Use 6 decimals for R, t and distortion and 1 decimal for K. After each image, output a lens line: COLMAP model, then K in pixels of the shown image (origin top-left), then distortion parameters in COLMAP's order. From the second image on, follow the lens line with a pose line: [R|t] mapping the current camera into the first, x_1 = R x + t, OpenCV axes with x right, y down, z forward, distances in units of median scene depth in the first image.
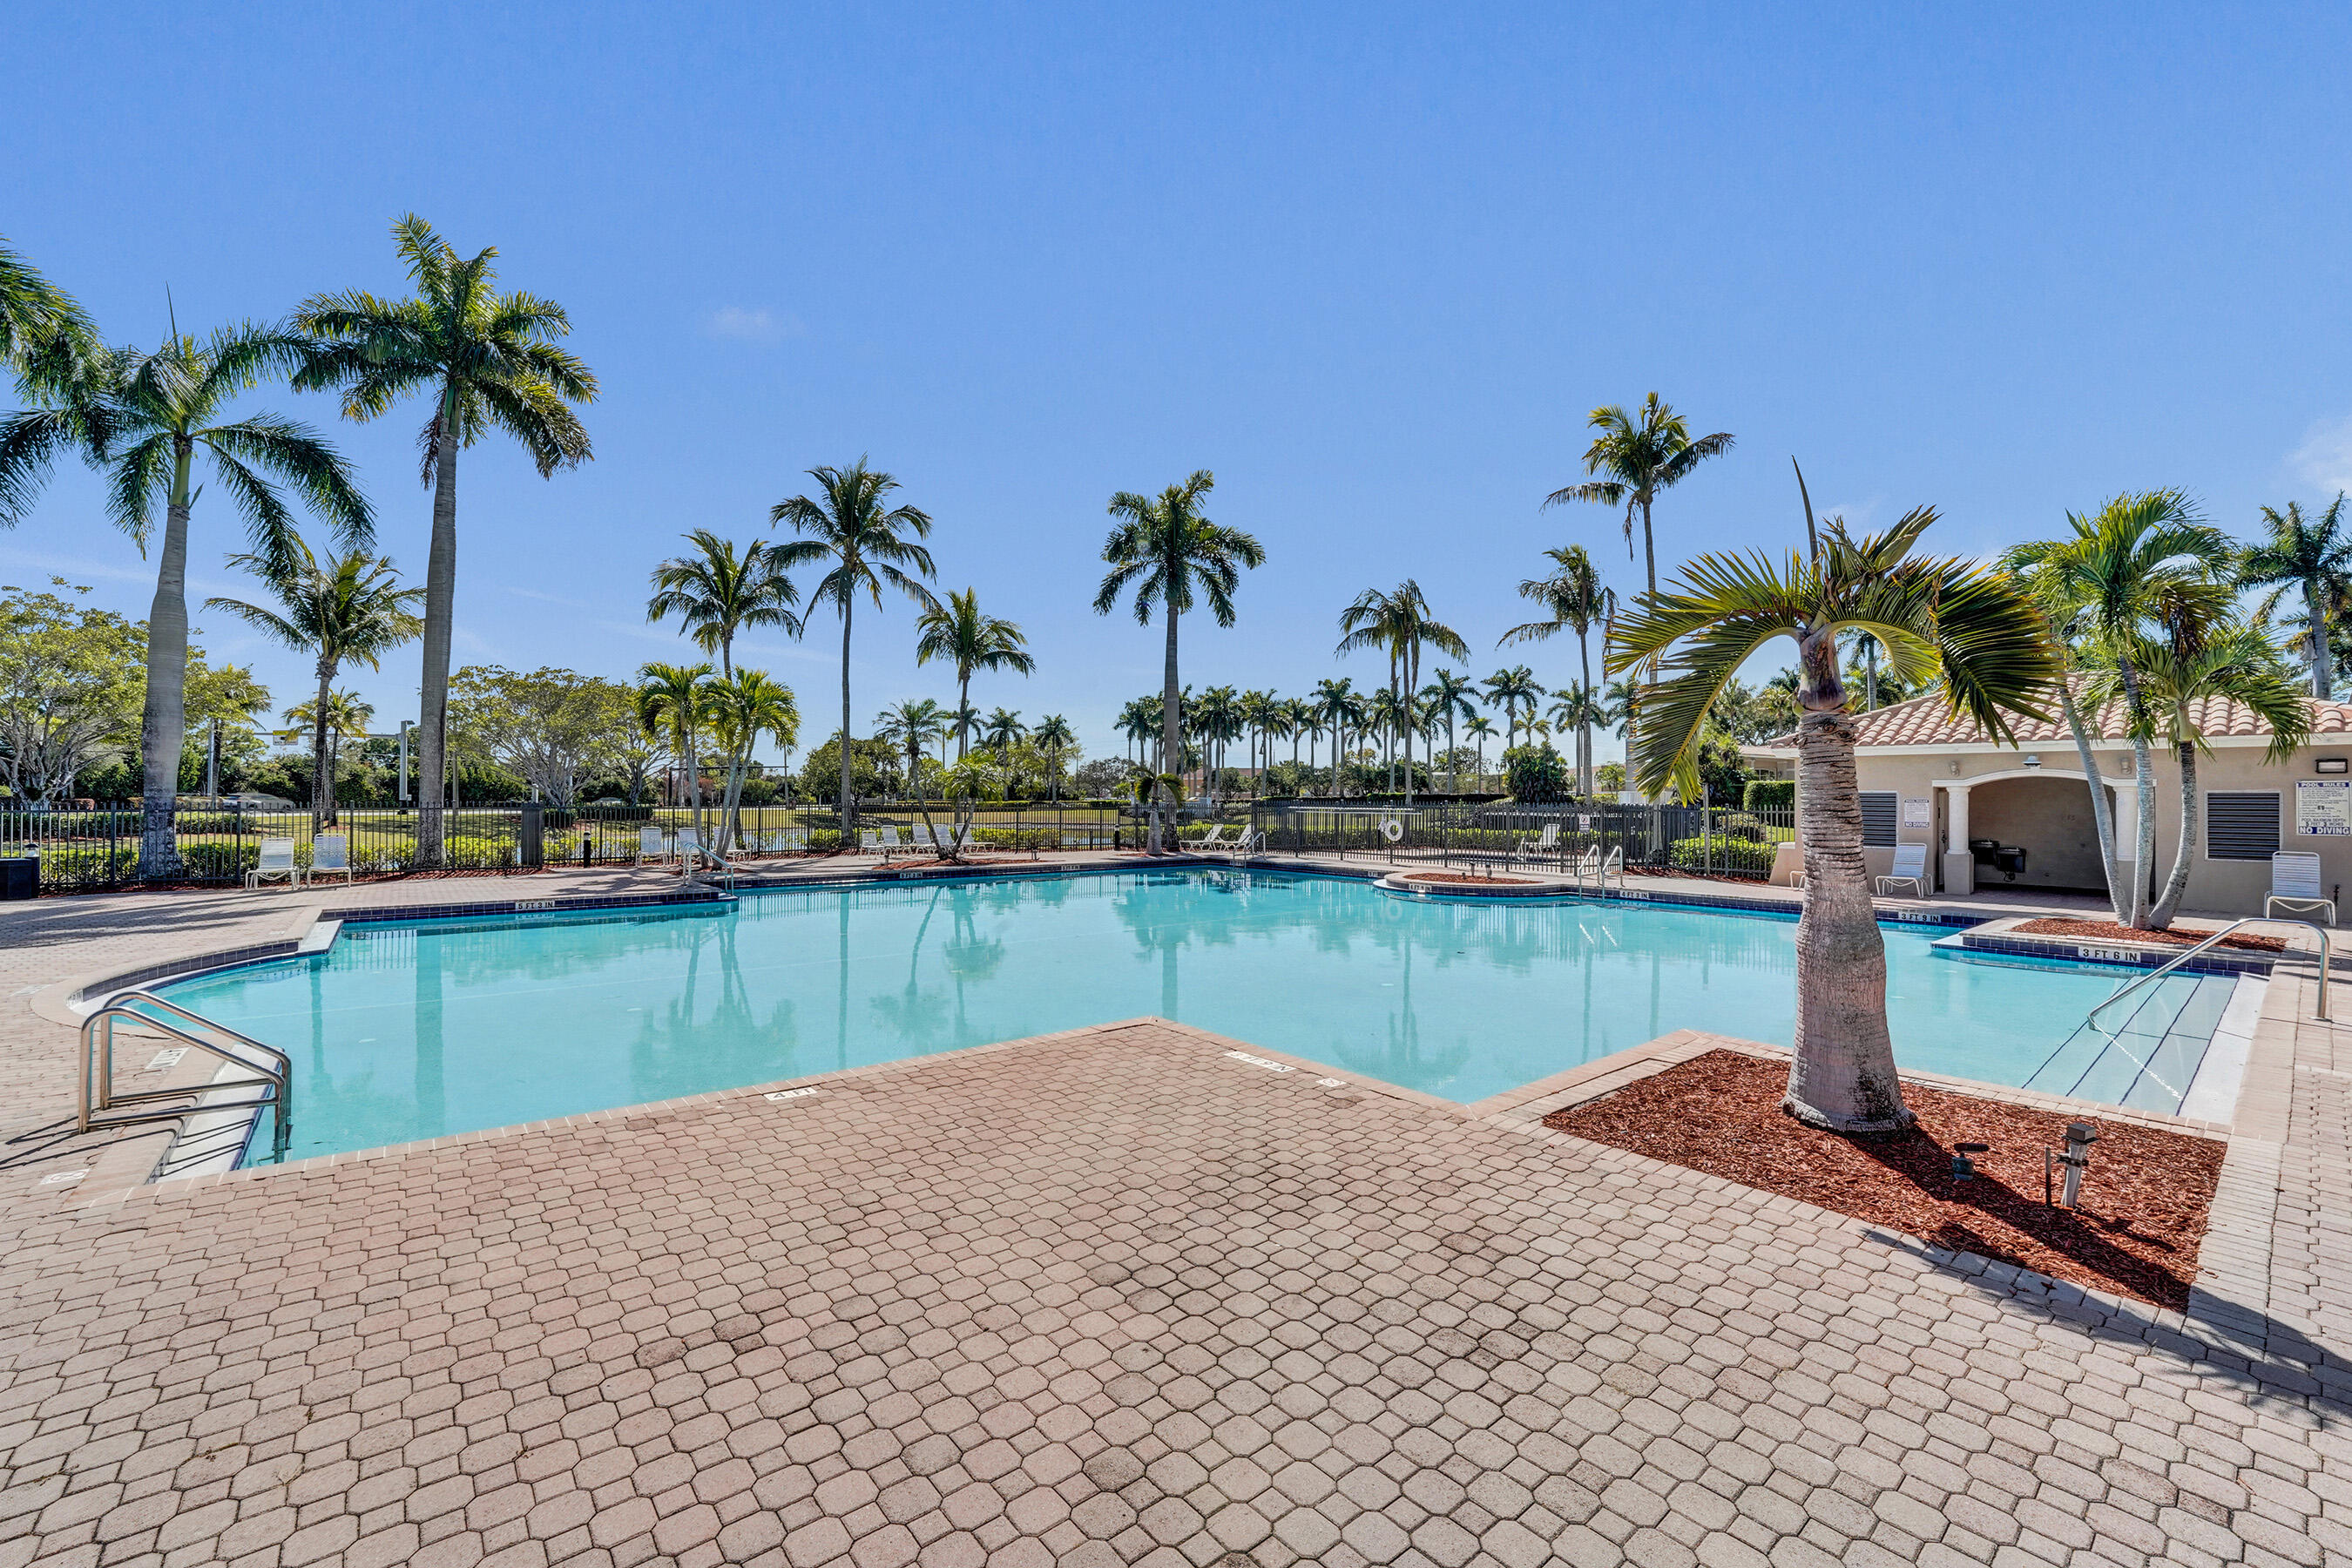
lens RADIAL K [[948.6, 0, 1176.0], [0, 948.6, 784.0], [0, 0, 1]] dist [-0.000829, -0.014066]
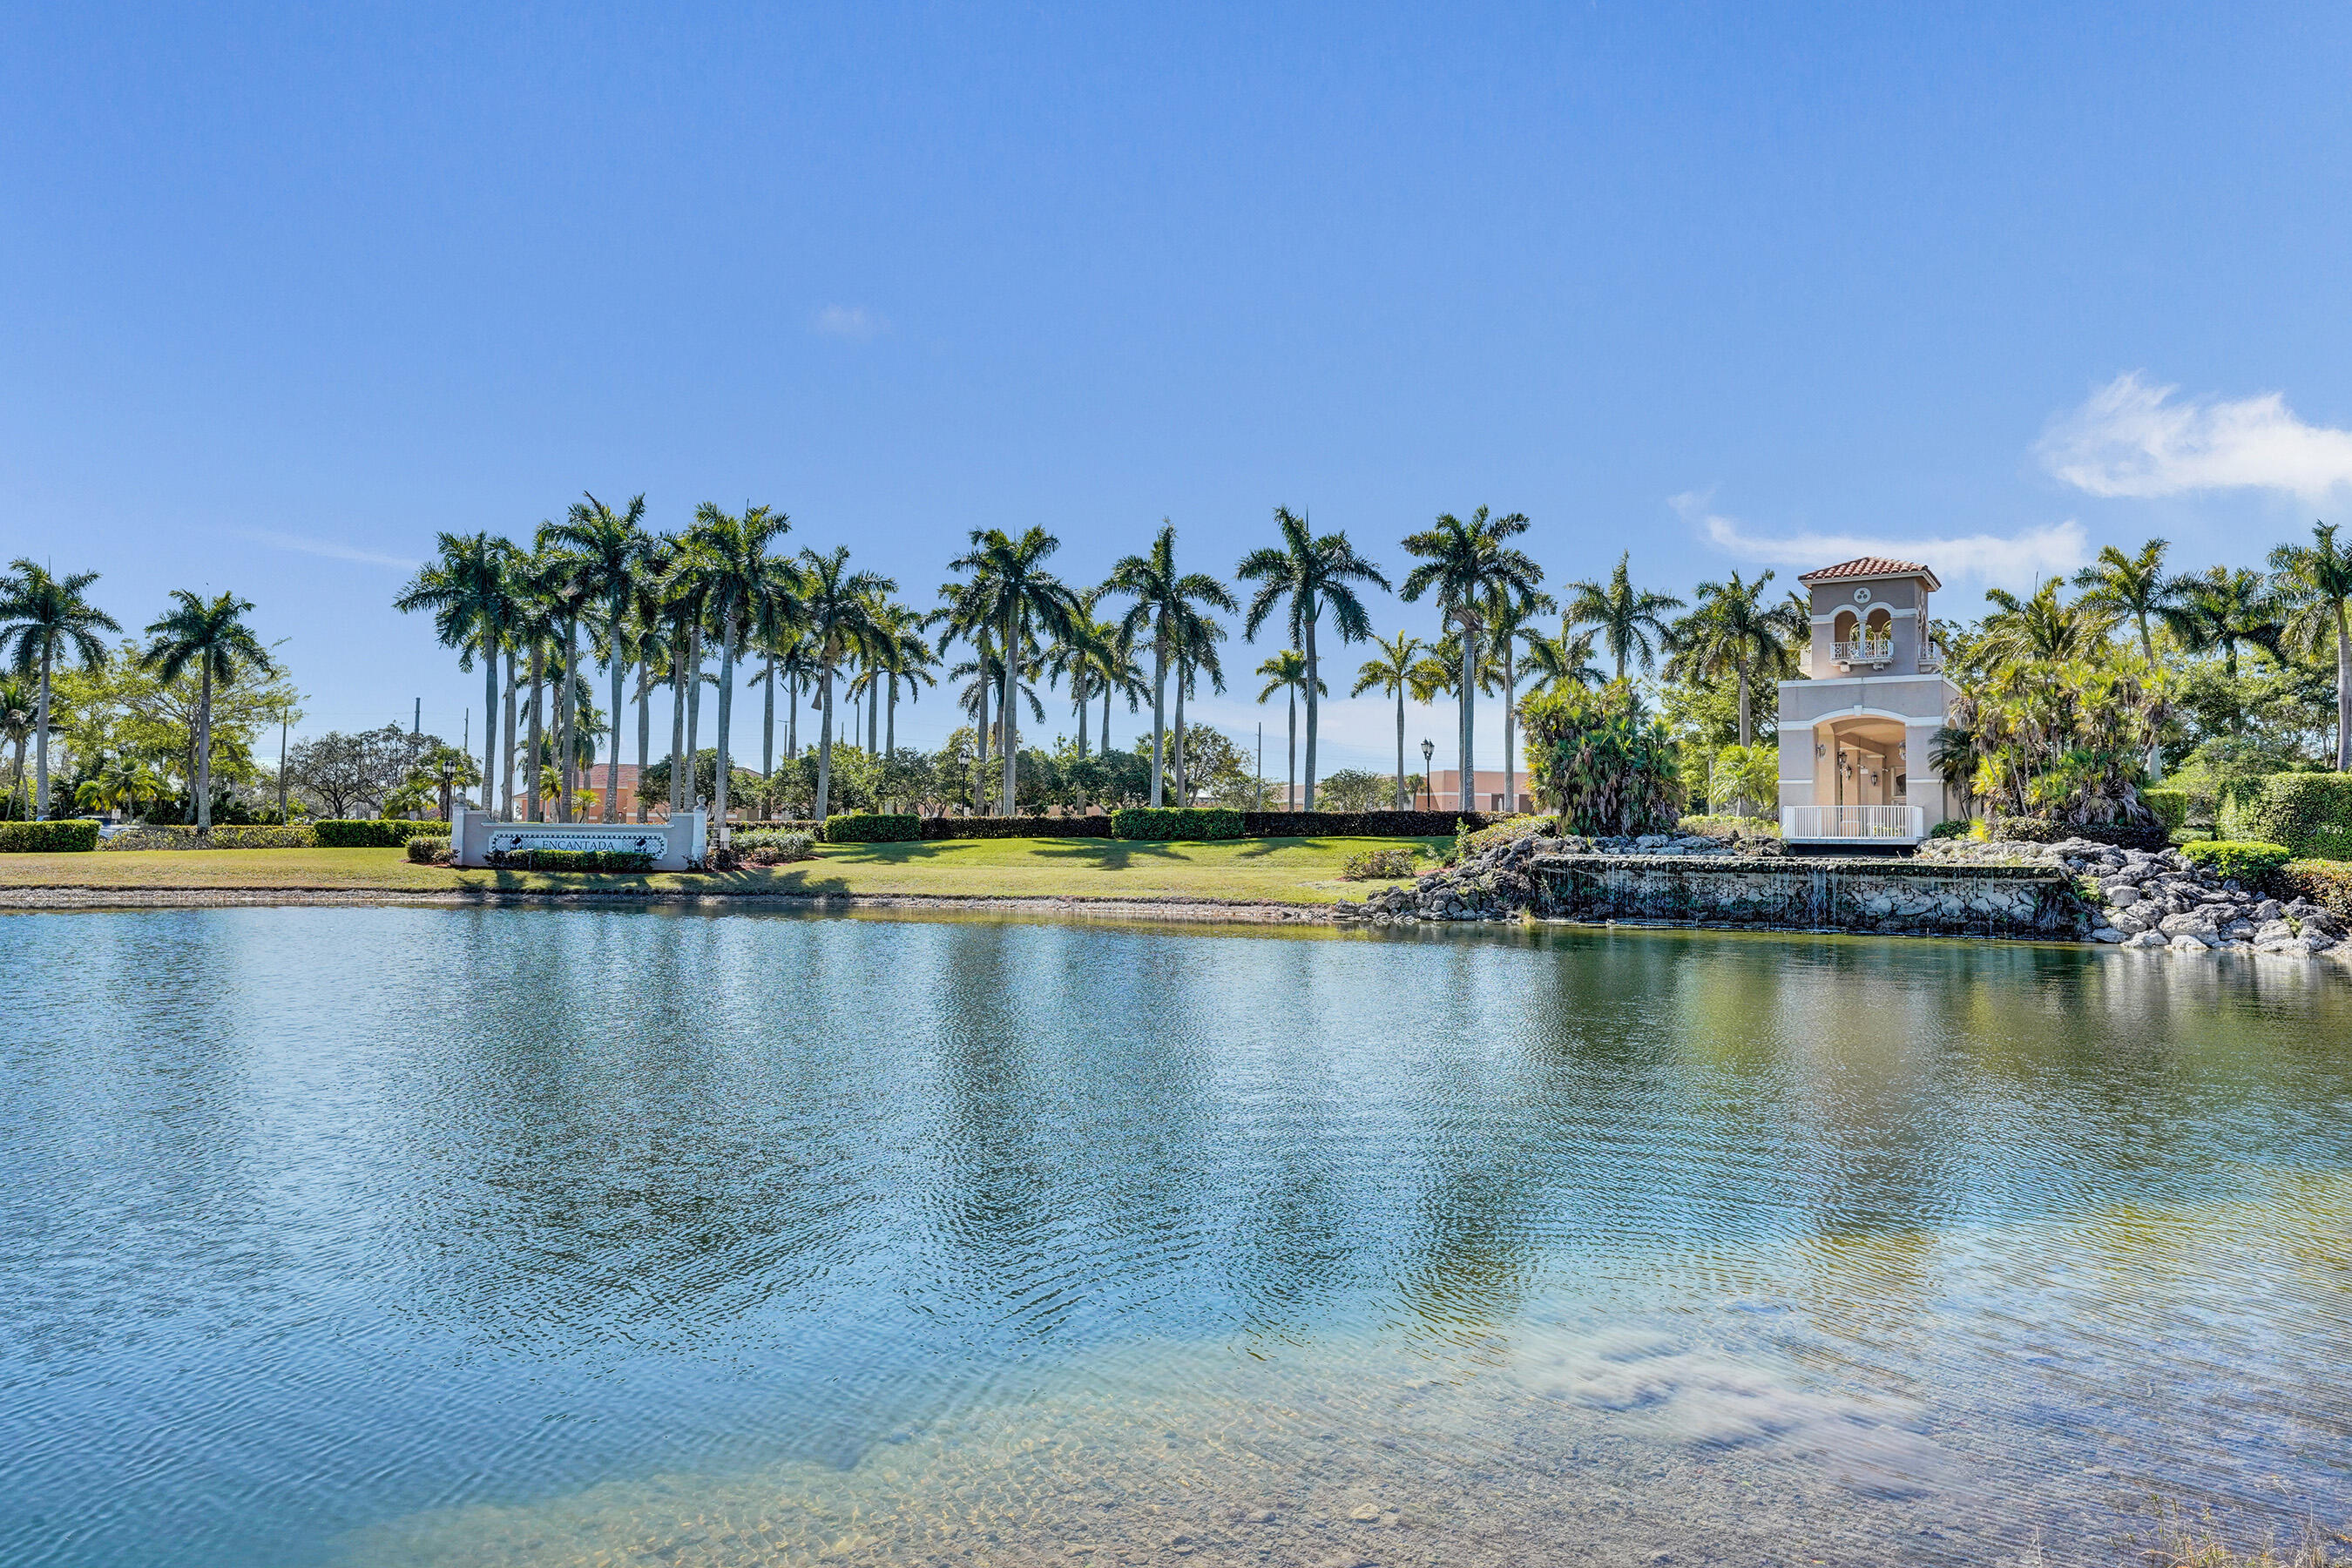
lens RADIAL K [[1564.0, 0, 1176.0], [0, 1564.0, 784.0], [0, 0, 1]] dist [0.037012, -0.000679]
pose [[0.919194, 0.021694, 0.393208, -0.032536], [-0.015266, 0.999694, -0.019468, 0.011387], [-0.393510, 0.011892, 0.919244, 0.393508]]
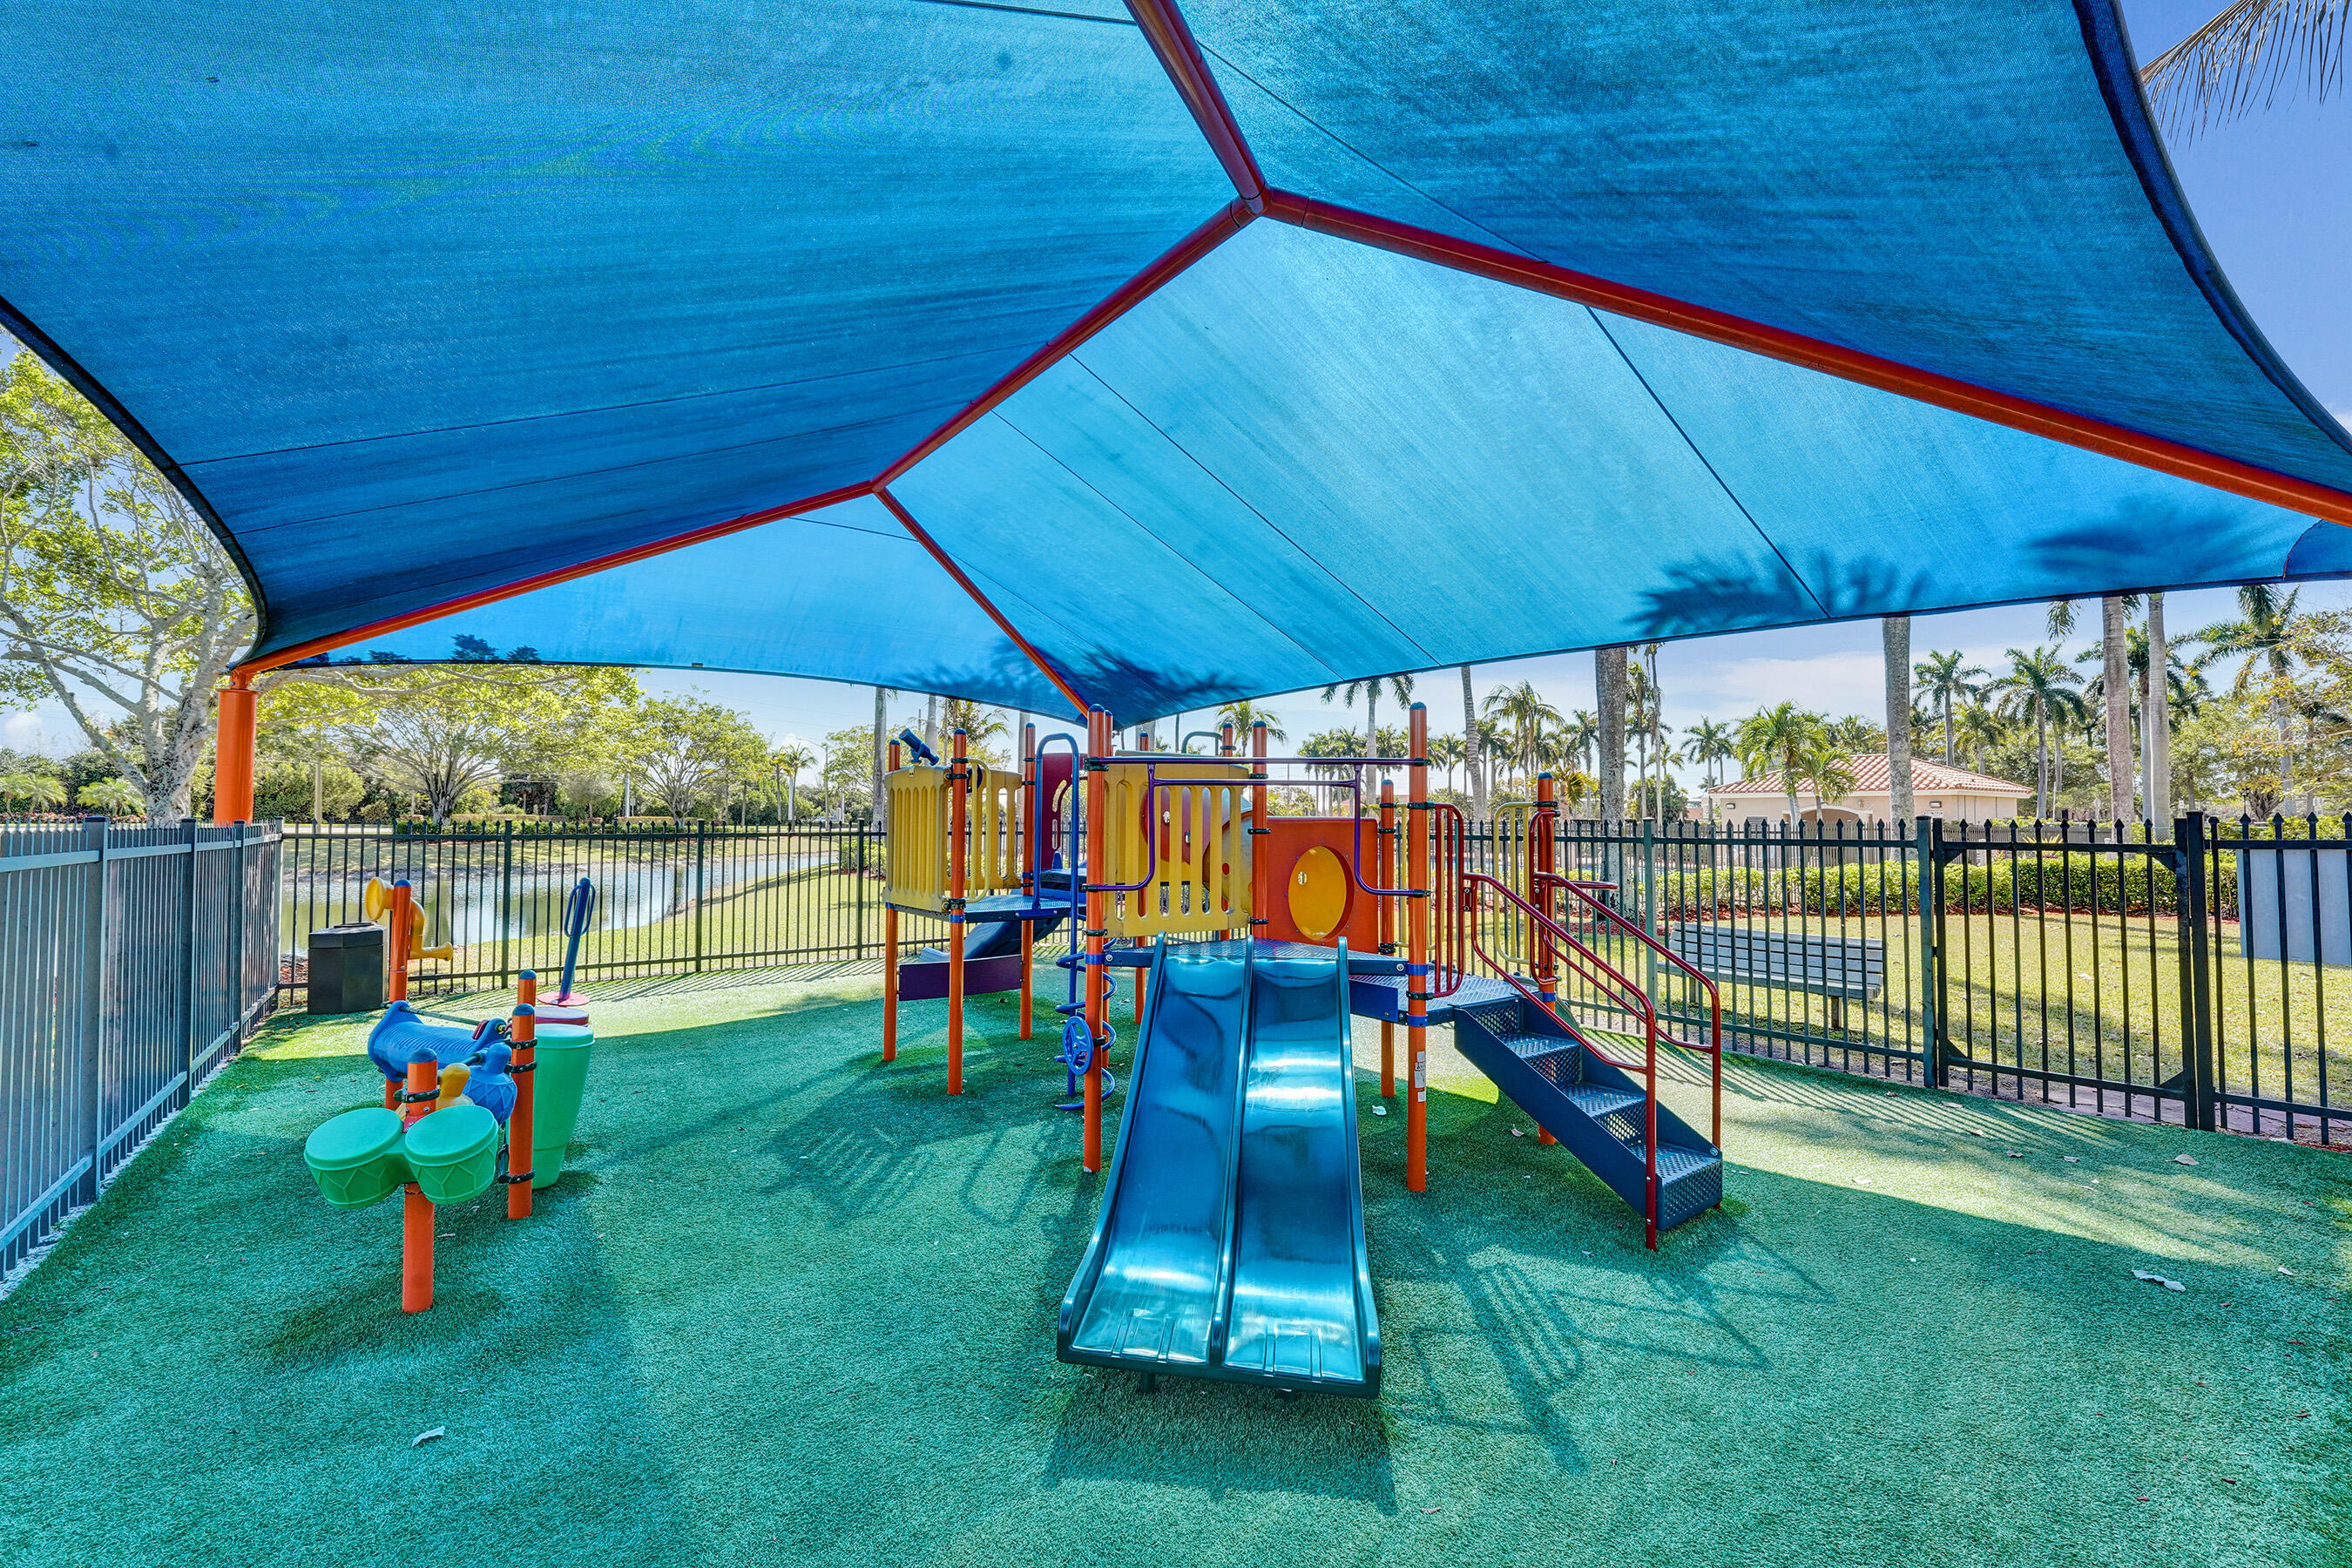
lens RADIAL K [[948.6, 0, 1176.0], [0, 948.6, 784.0], [0, 0, 1]] dist [-0.000829, -0.014066]
pose [[0.987985, -0.000622, -0.154547, -0.028185], [-0.003468, 0.999651, -0.026195, 0.000440], [0.154510, 0.026416, 0.987638, -0.217676]]
